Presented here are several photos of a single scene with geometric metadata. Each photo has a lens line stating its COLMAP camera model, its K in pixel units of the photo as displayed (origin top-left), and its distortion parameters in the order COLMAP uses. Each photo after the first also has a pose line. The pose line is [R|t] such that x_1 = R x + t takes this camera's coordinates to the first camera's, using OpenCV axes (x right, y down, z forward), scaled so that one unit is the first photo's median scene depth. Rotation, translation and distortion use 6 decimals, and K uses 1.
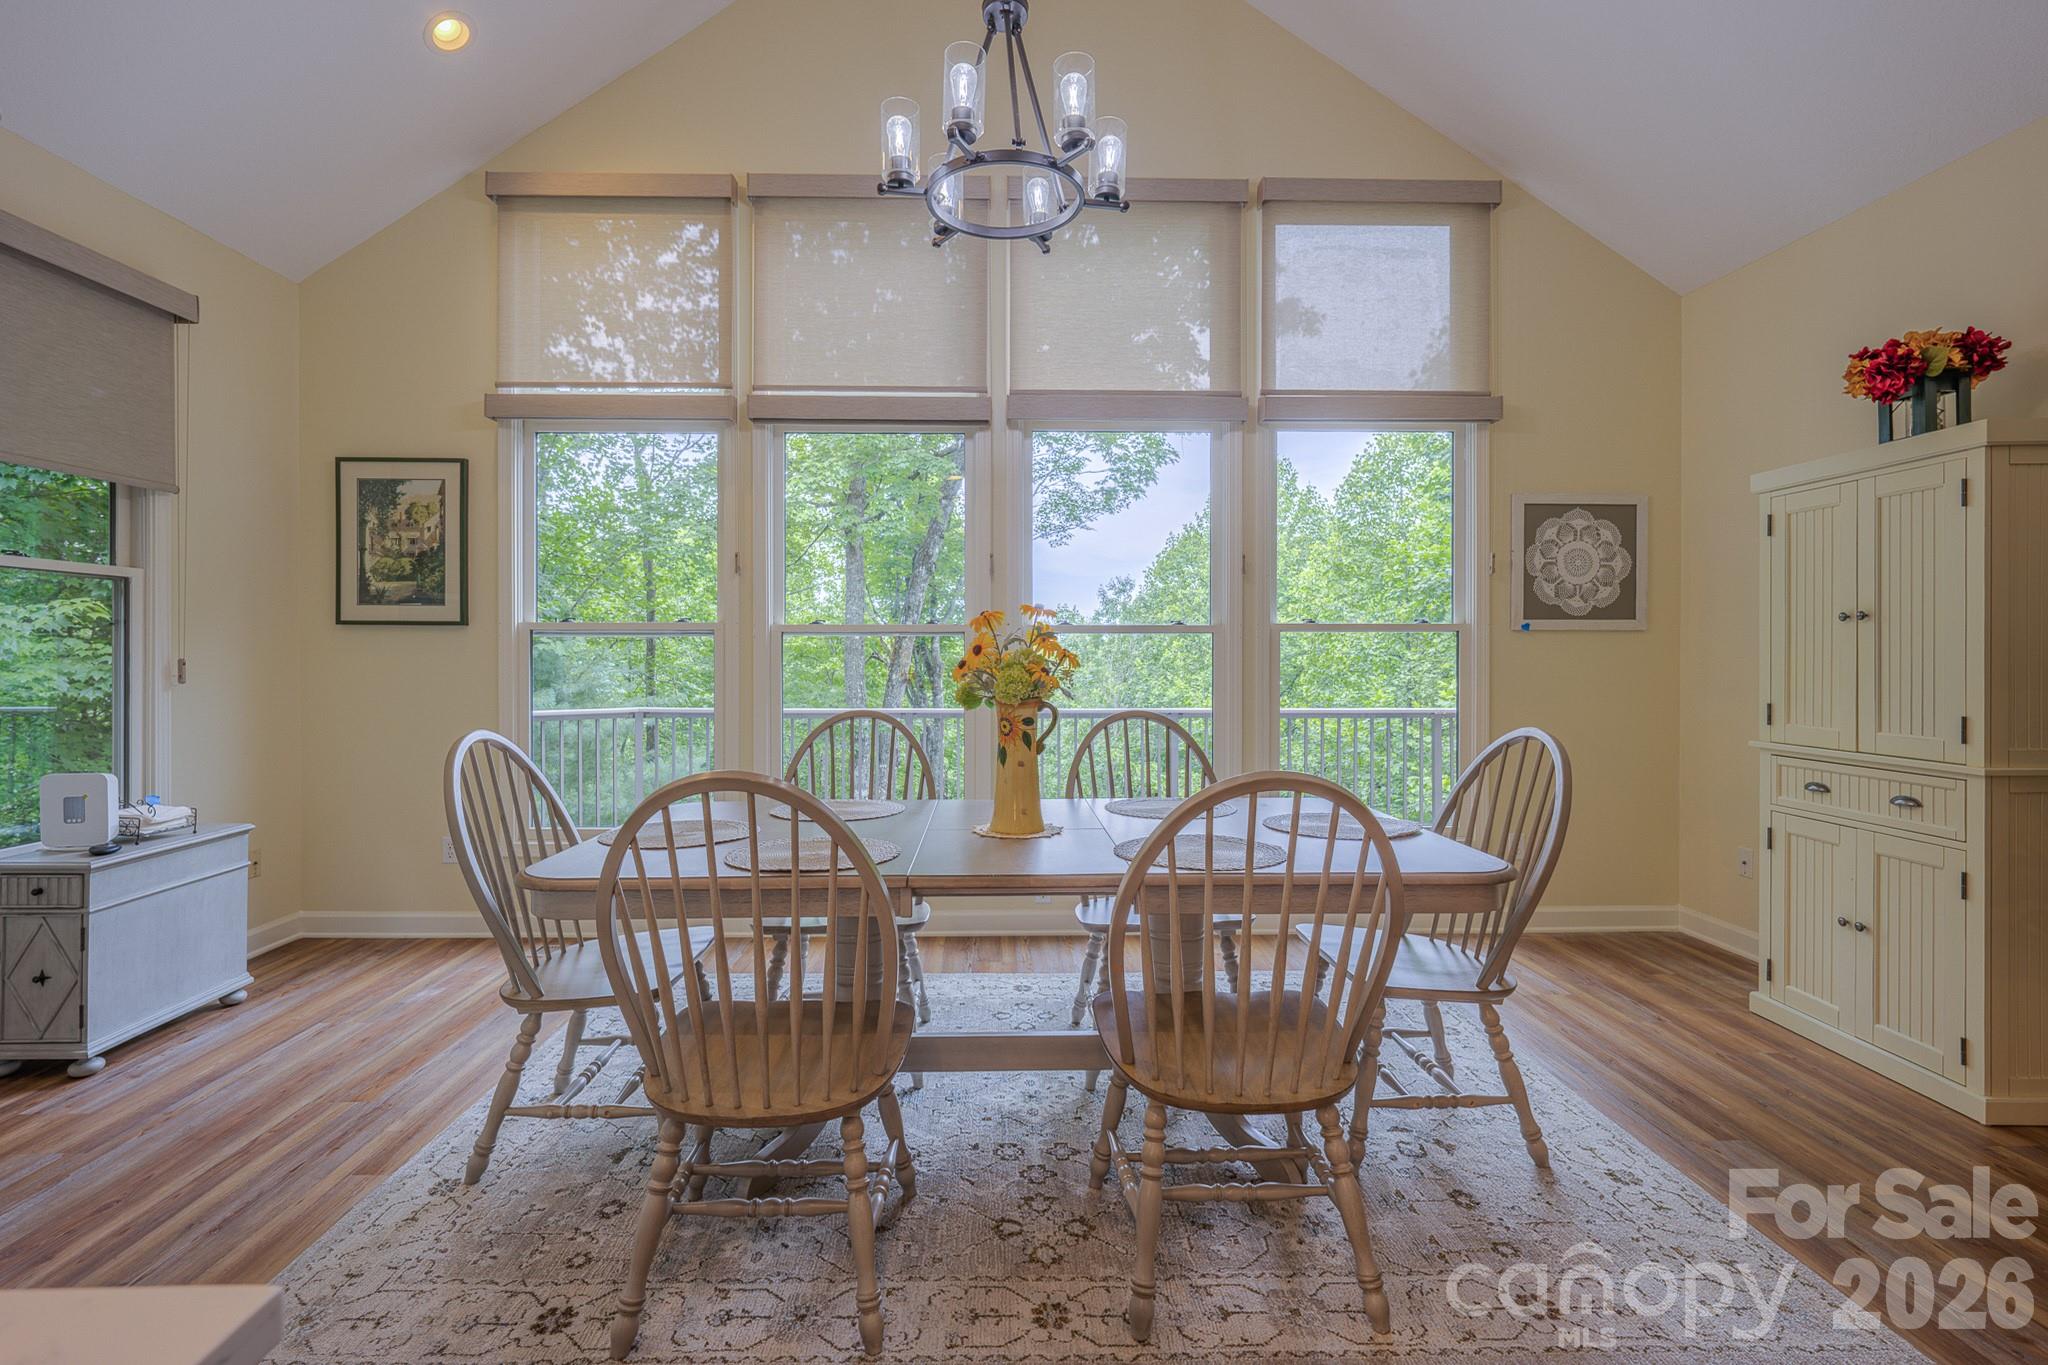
lens RADIAL K [[928.8, 0, 1023.9], [0, 928.8, 664.1], [0, 0, 1]] dist [-0.002847, -0.000301]
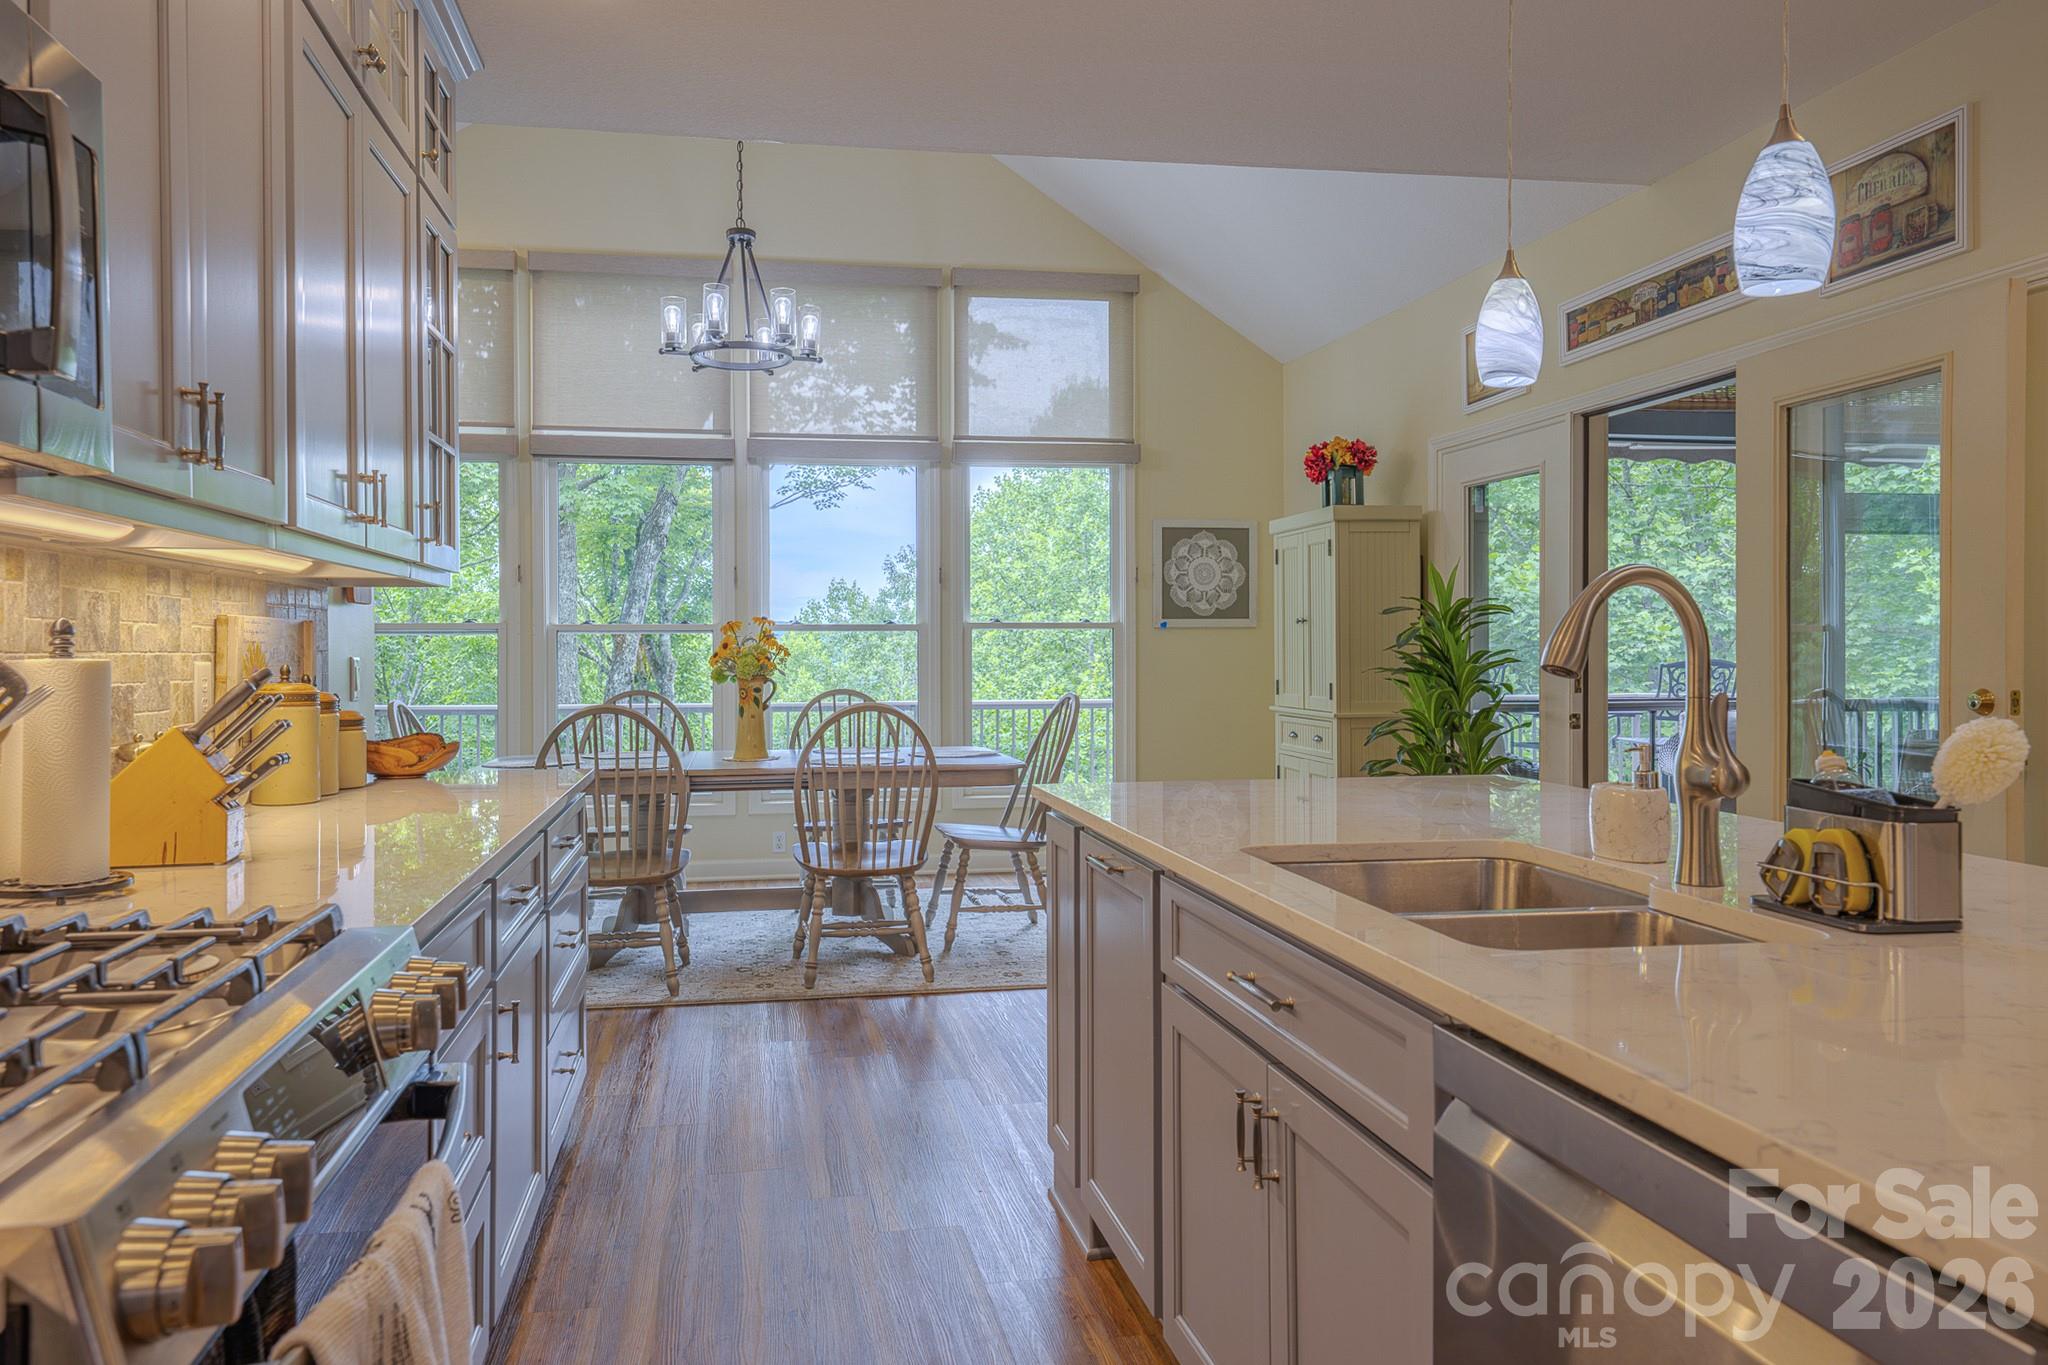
lens RADIAL K [[1360.8, 0, 976.4], [0, 1360.8, 641.5], [0, 0, 1]] dist [0.029943, -0.000169]
pose [[0.990637, -0.004099, 0.136458, 0.034182], [0.006264, 0.999861, -0.015436, 0.009826], [-0.136376, 0.016147, 0.990526, -0.805902]]
